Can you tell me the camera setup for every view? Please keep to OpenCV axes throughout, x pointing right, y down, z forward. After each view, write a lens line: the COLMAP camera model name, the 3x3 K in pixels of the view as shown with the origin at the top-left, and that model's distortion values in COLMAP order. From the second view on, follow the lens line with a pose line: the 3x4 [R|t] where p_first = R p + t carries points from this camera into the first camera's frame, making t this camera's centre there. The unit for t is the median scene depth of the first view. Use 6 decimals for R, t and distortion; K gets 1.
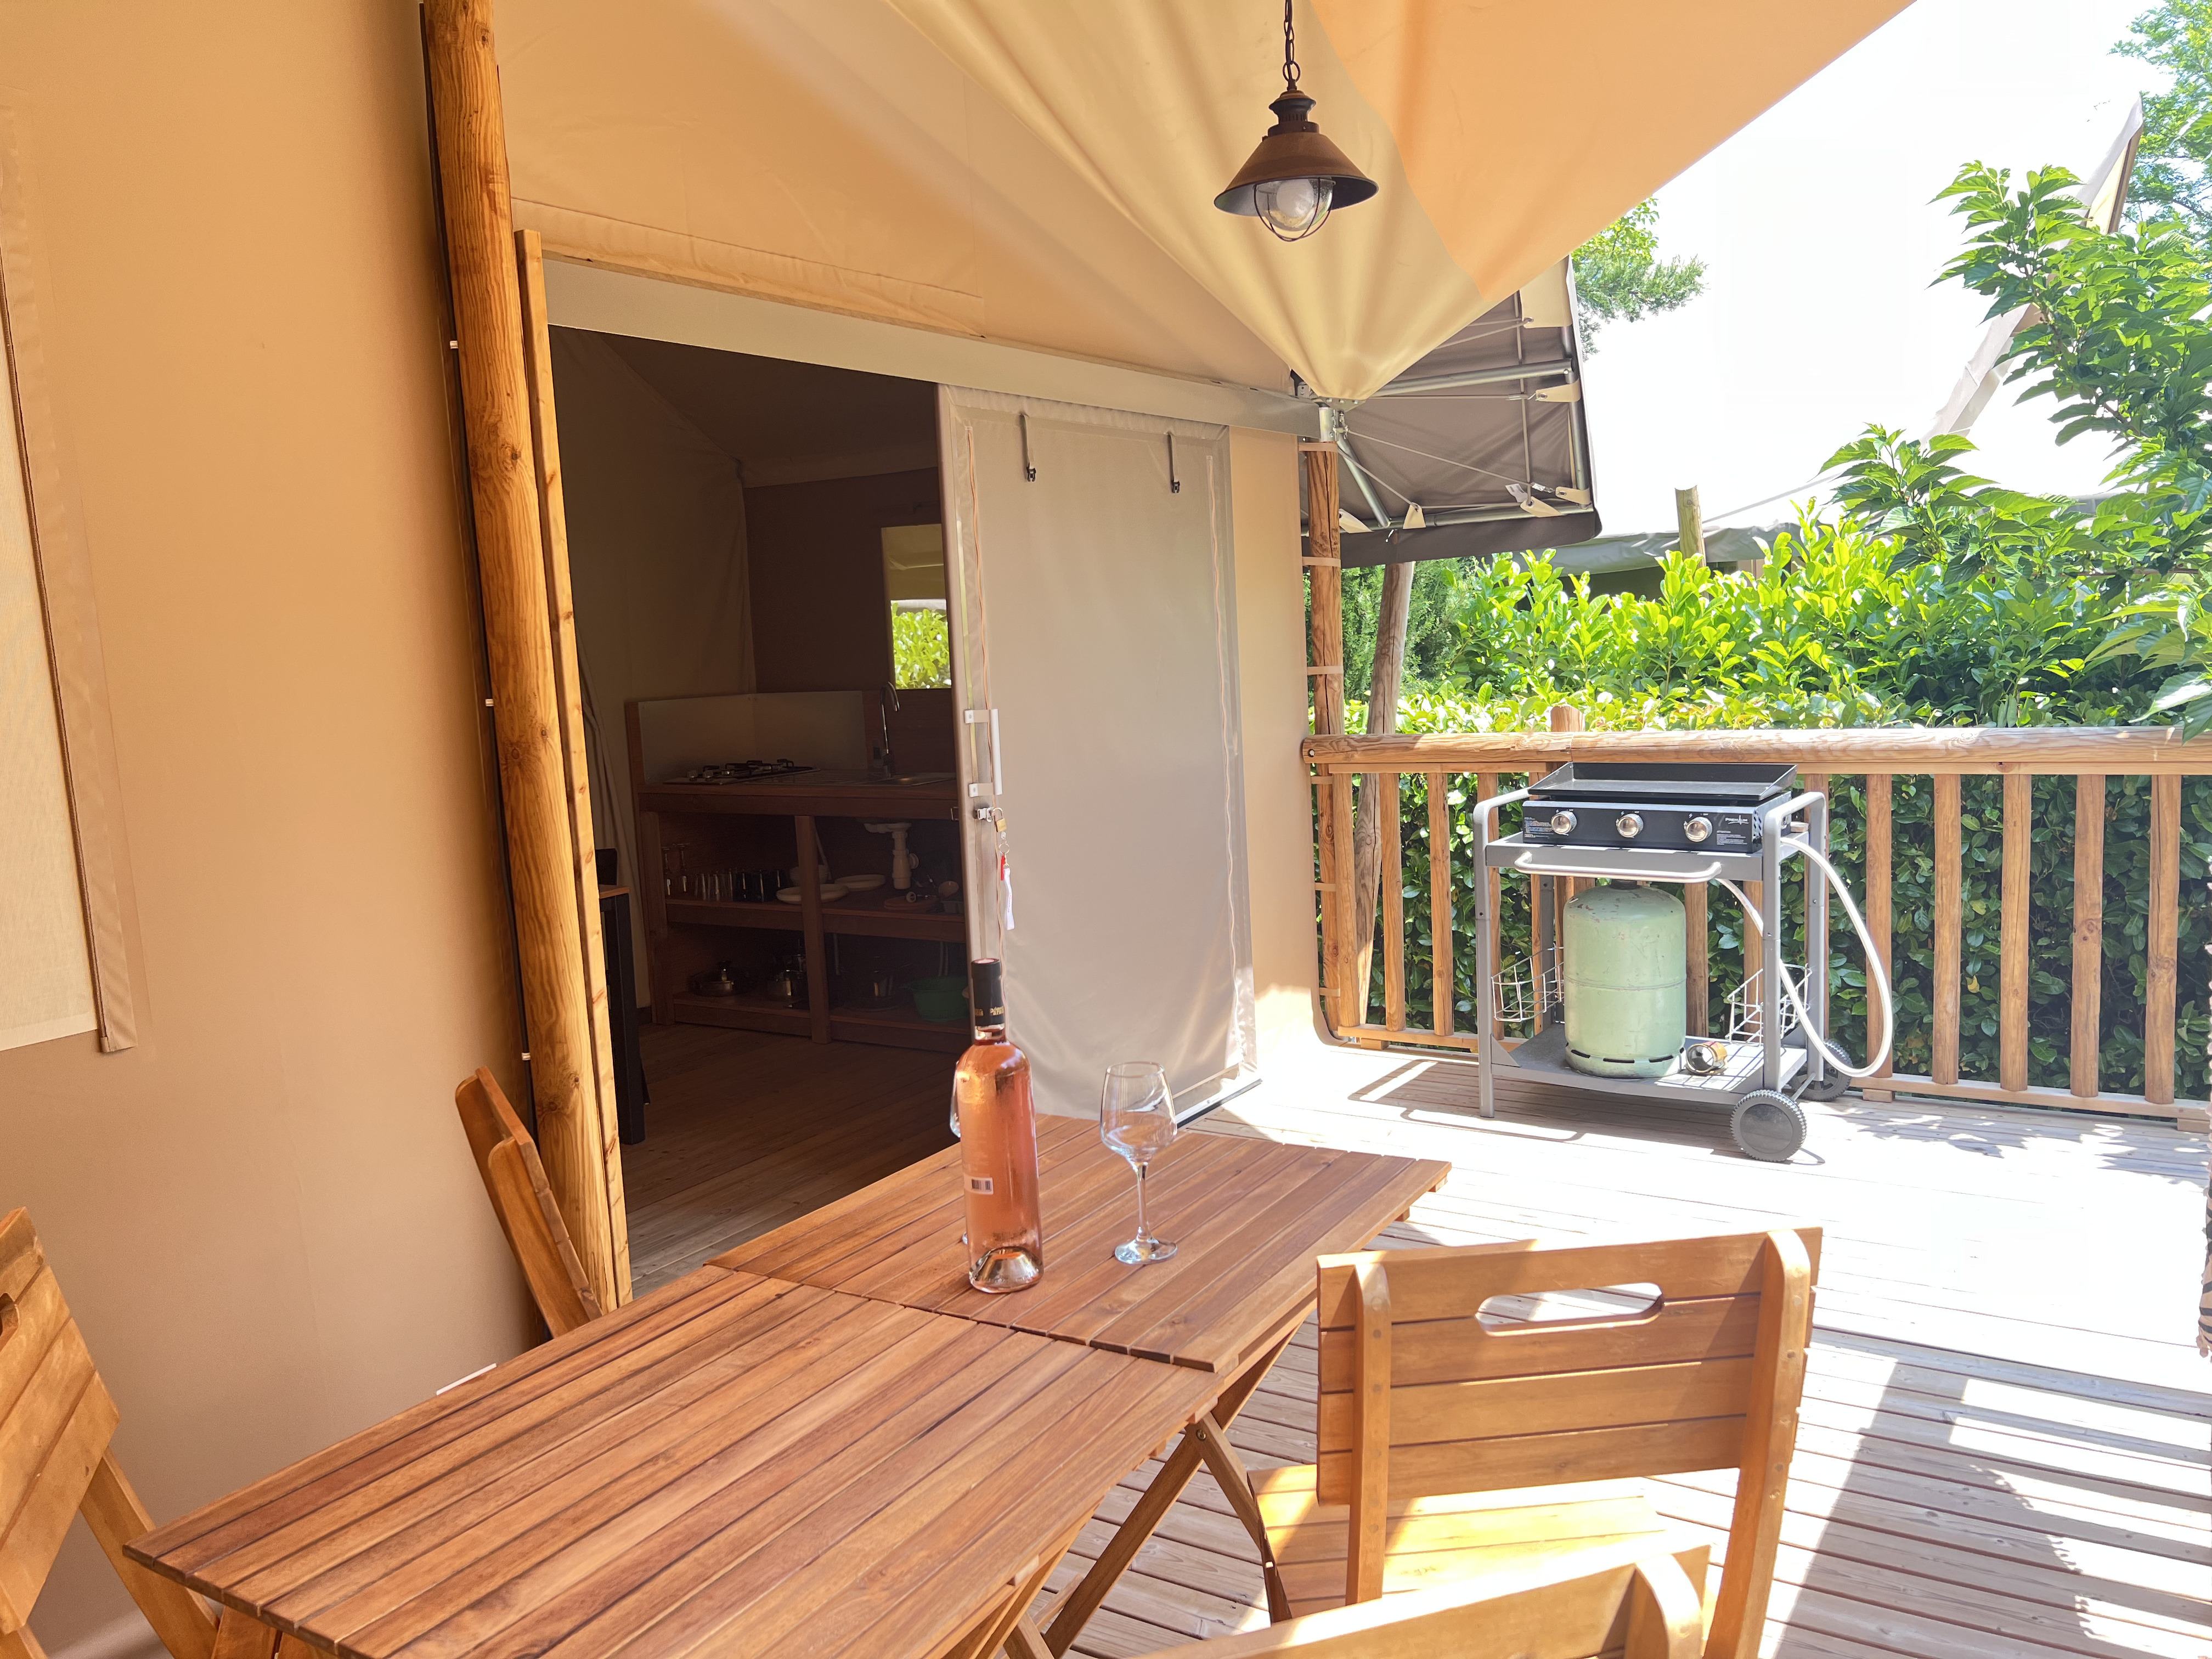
lens RADIAL K [[1670.9, 0, 1106.0], [0, 1670.9, 829.5], [0, 0, 1]] dist [0.010033, -0.058009]
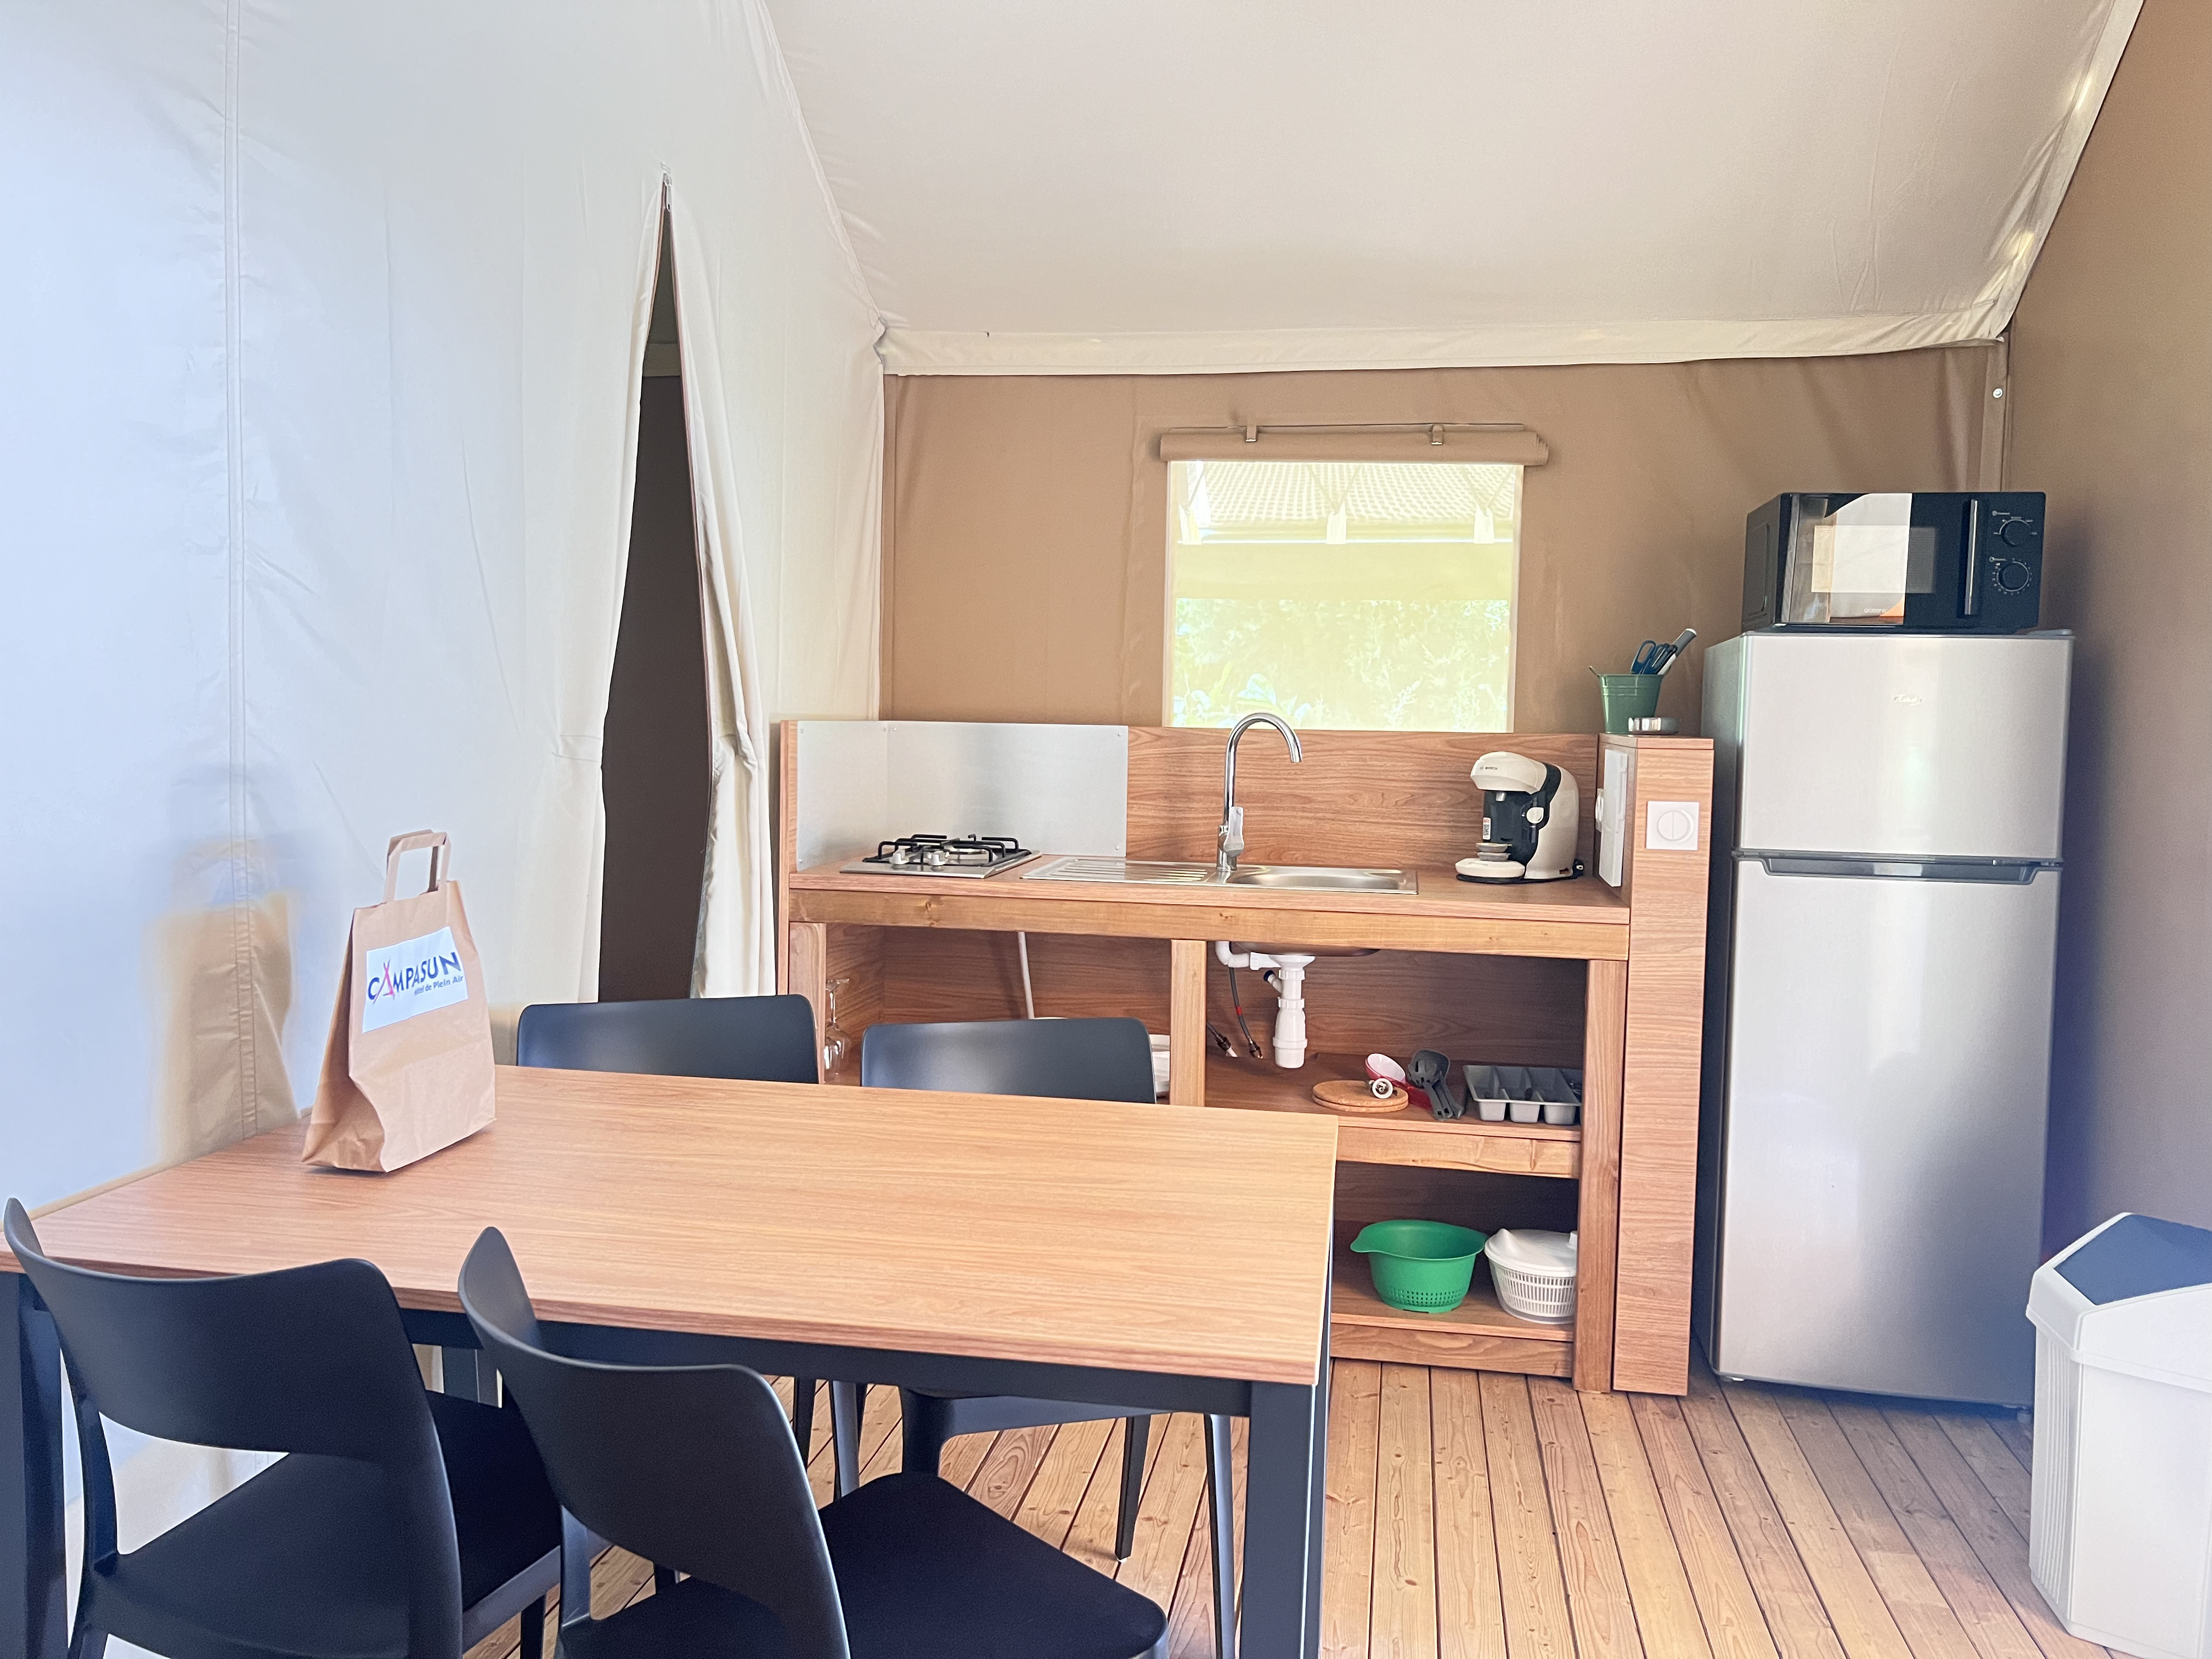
lens RADIAL K [[1670.9, 0, 1106.0], [0, 1670.9, 829.5], [0, 0, 1]] dist [0.010033, -0.058009]
pose [[0.928911, 0.039967, 0.368140, -0.350020], [-0.017633, 0.997805, -0.063834, -0.007545], [-0.369883, 0.052805, 0.927577, 0.427190]]
